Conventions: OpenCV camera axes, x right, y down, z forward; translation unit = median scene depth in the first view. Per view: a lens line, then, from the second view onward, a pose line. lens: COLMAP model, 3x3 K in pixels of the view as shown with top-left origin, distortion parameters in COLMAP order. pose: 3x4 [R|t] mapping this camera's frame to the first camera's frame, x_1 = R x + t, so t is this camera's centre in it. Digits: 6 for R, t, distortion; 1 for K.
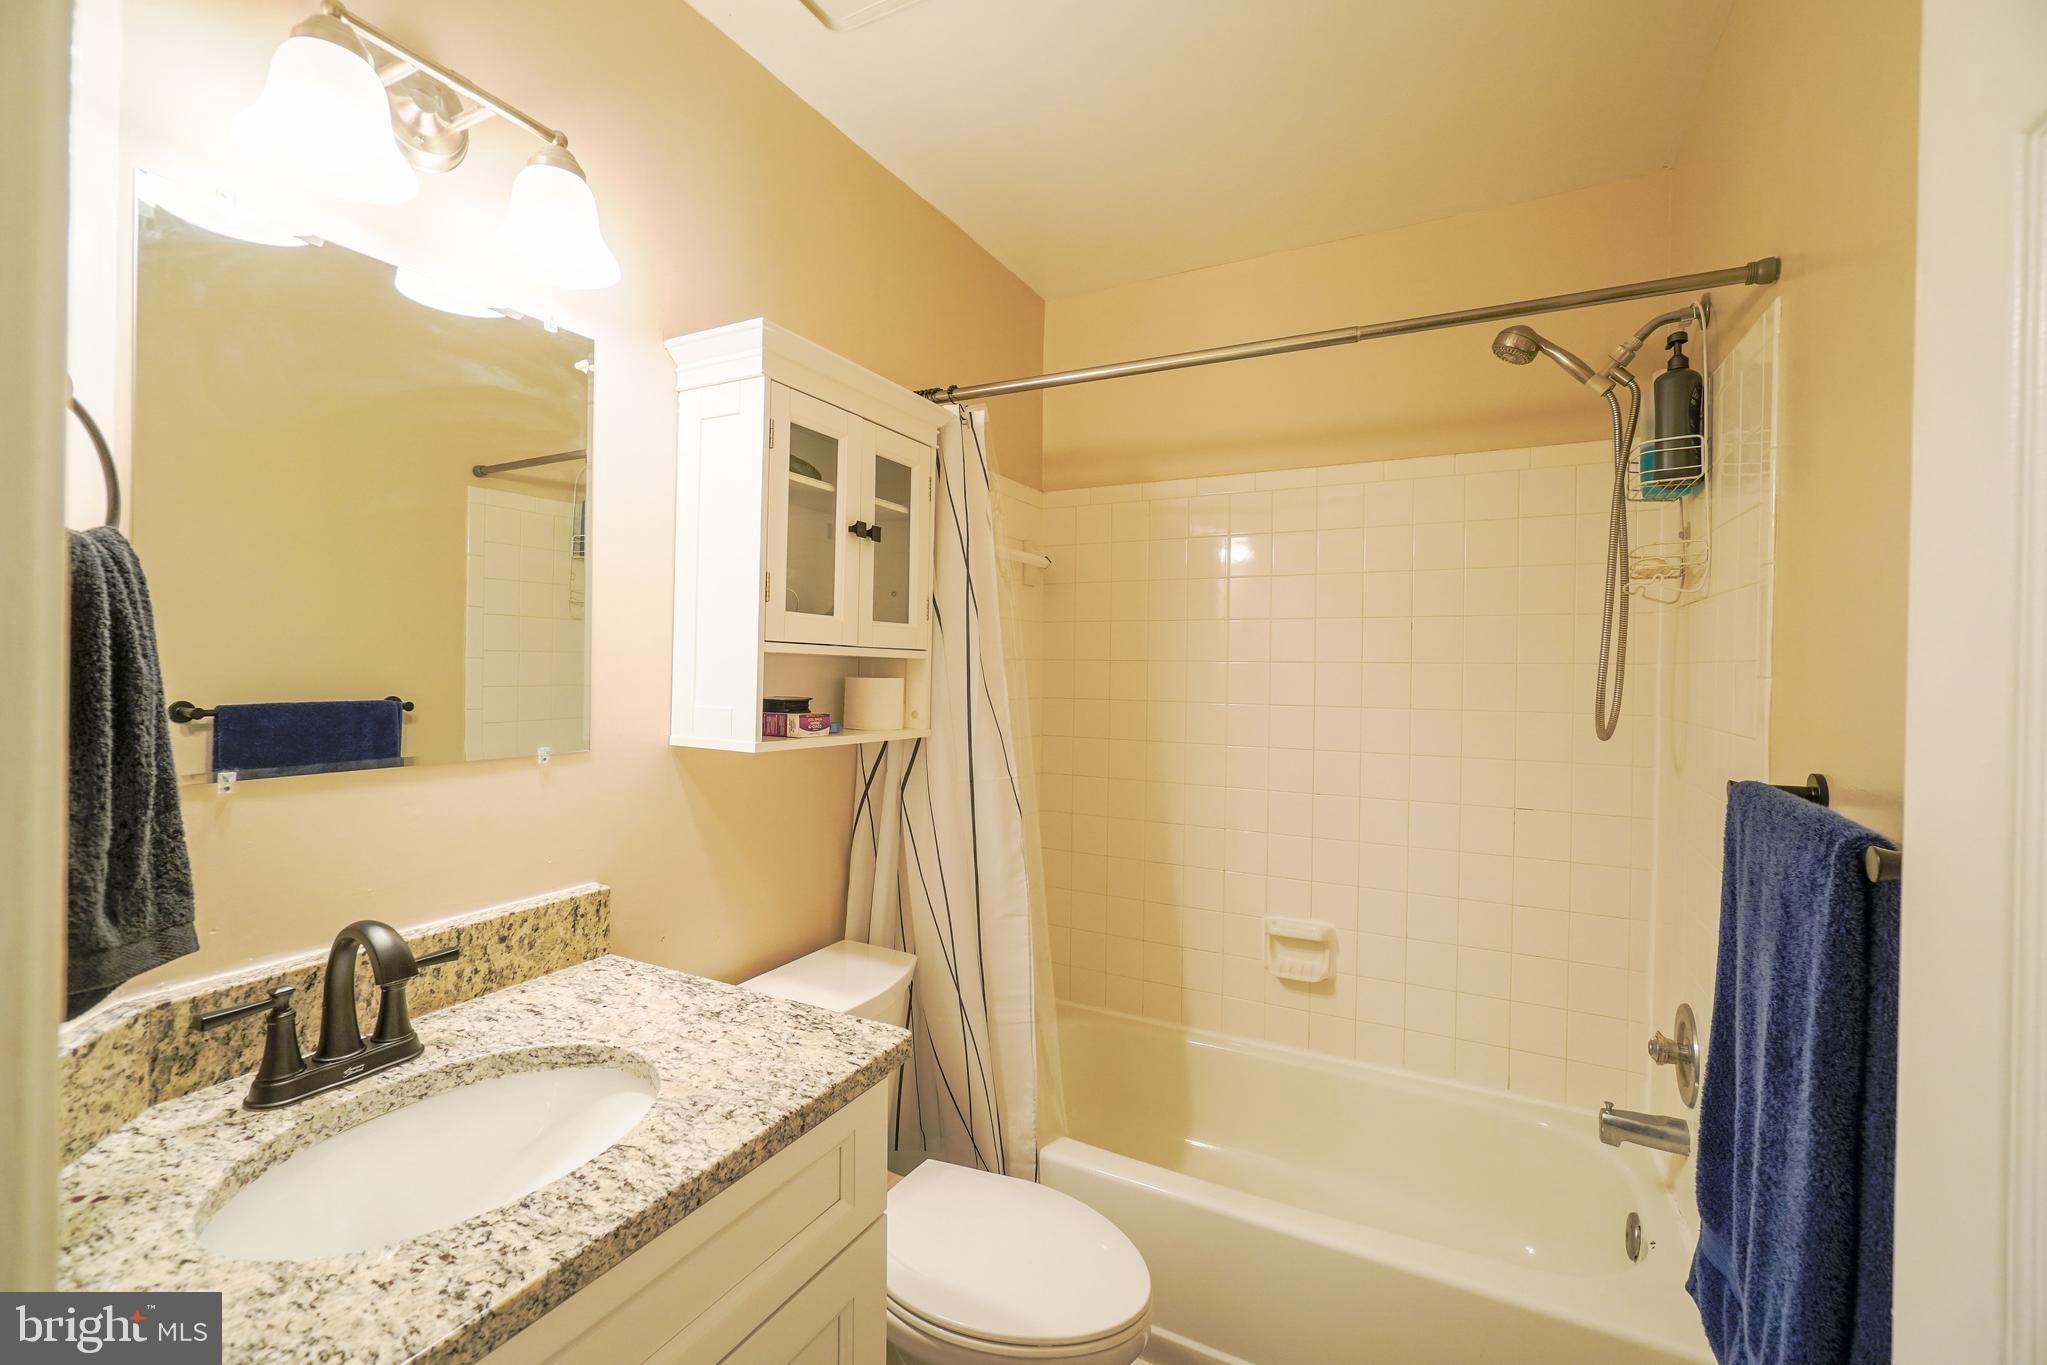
lens RADIAL K [[879.8, 0, 1009.4], [0, 879.8, 668.3], [0, 0, 1]] dist [-0.009198, 0.005532]
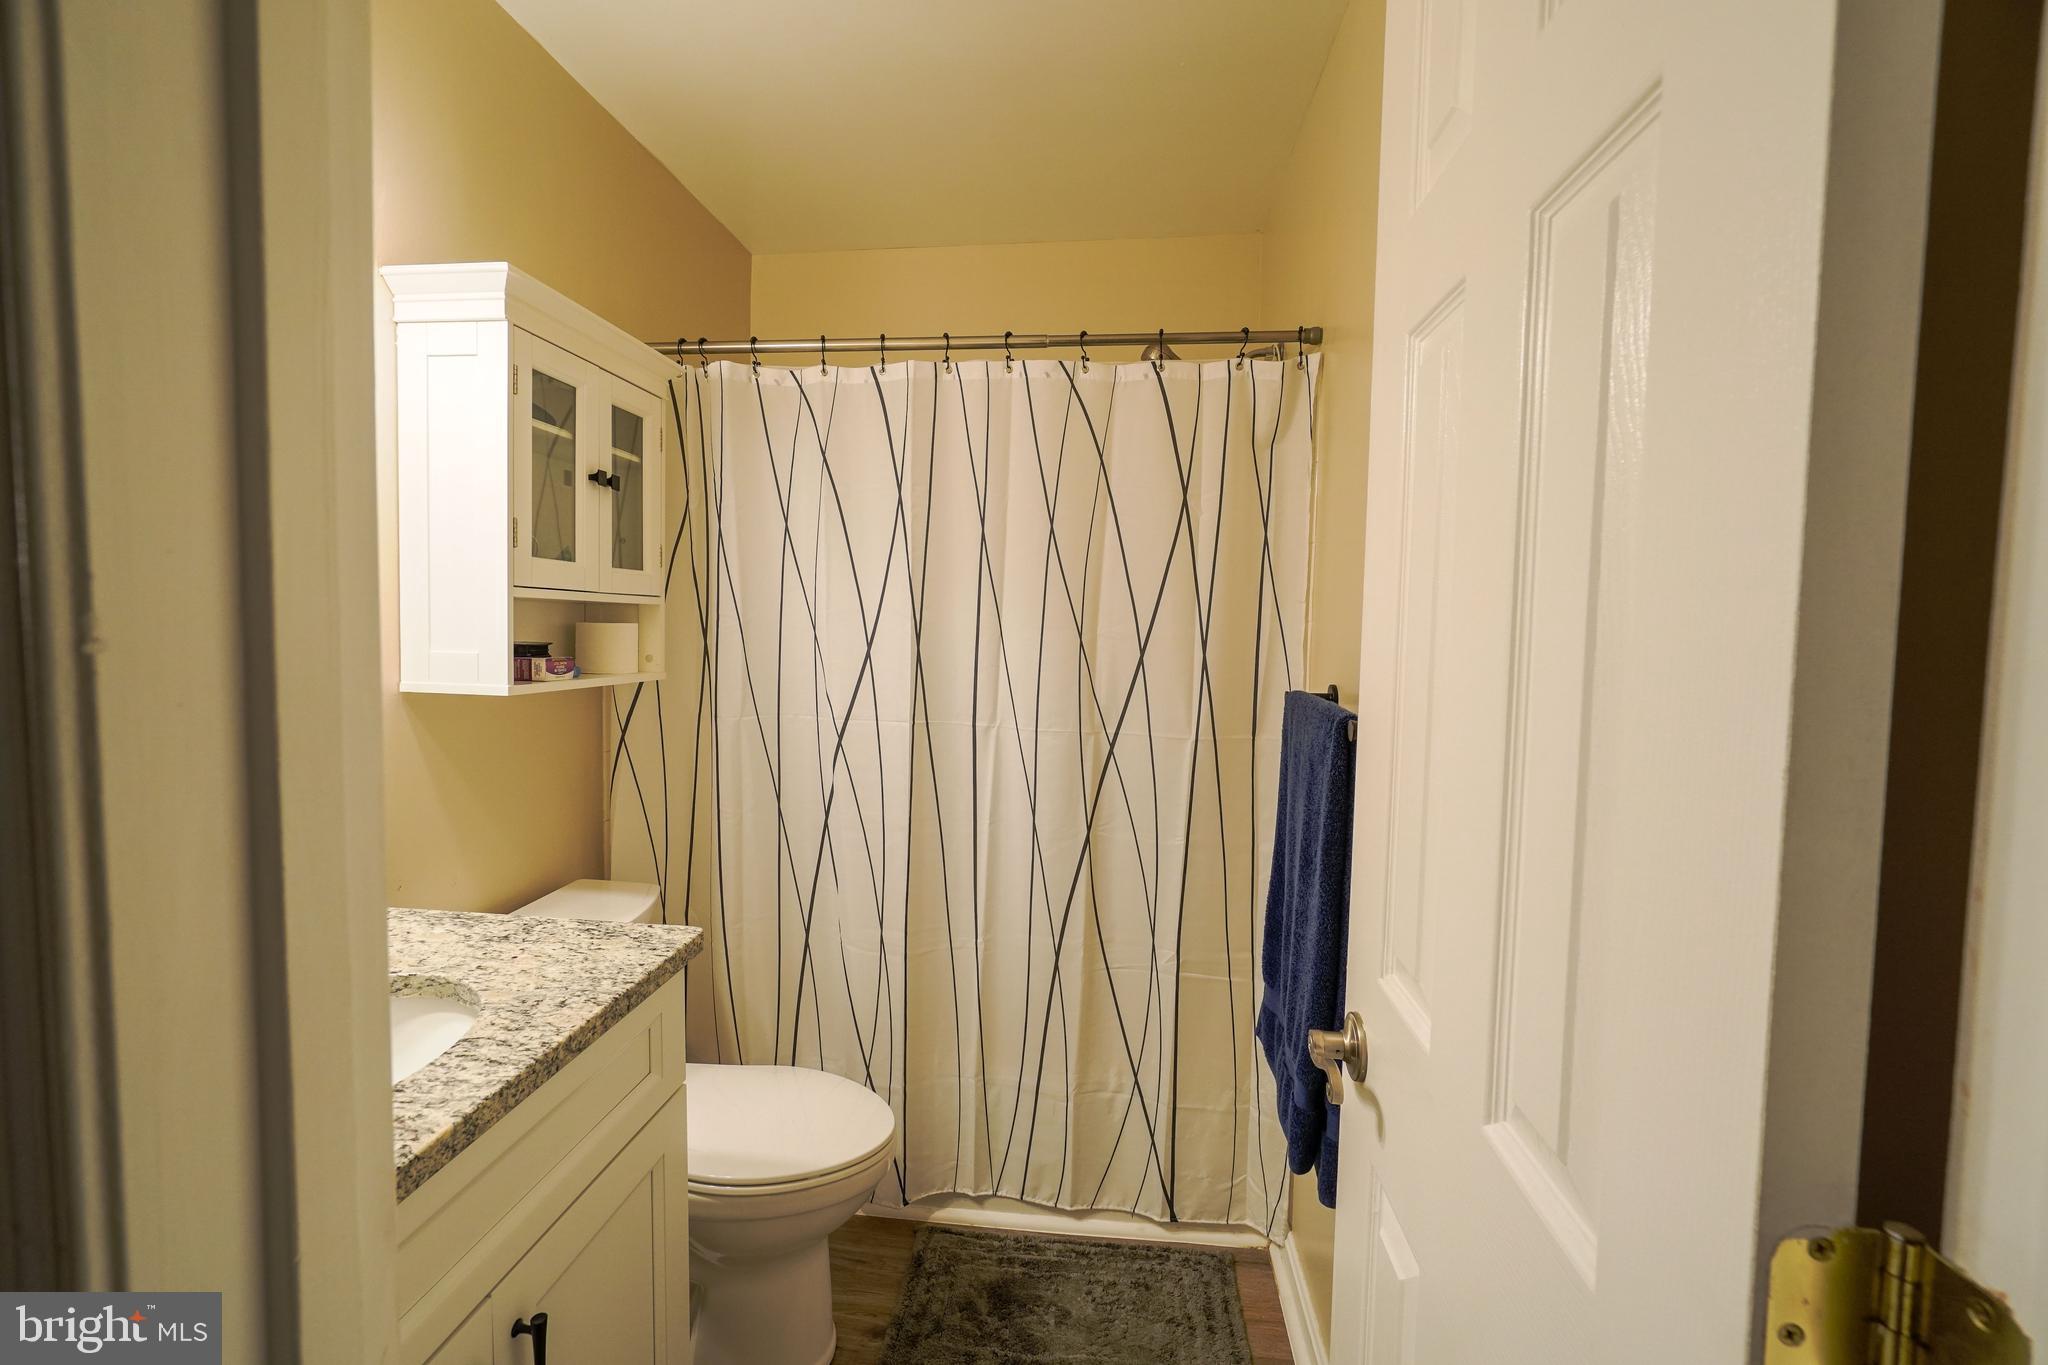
lens RADIAL K [[880.3, 0, 1009.9], [0, 880.3, 668.3], [0, 0, 1]] dist [-0.009198, 0.005532]
pose [[0.931164, -0.020775, 0.364008, -0.156173], [-0.001361, 0.998170, 0.060452, 0.001909], [-0.364598, -0.056786, 0.929432, -0.213683]]
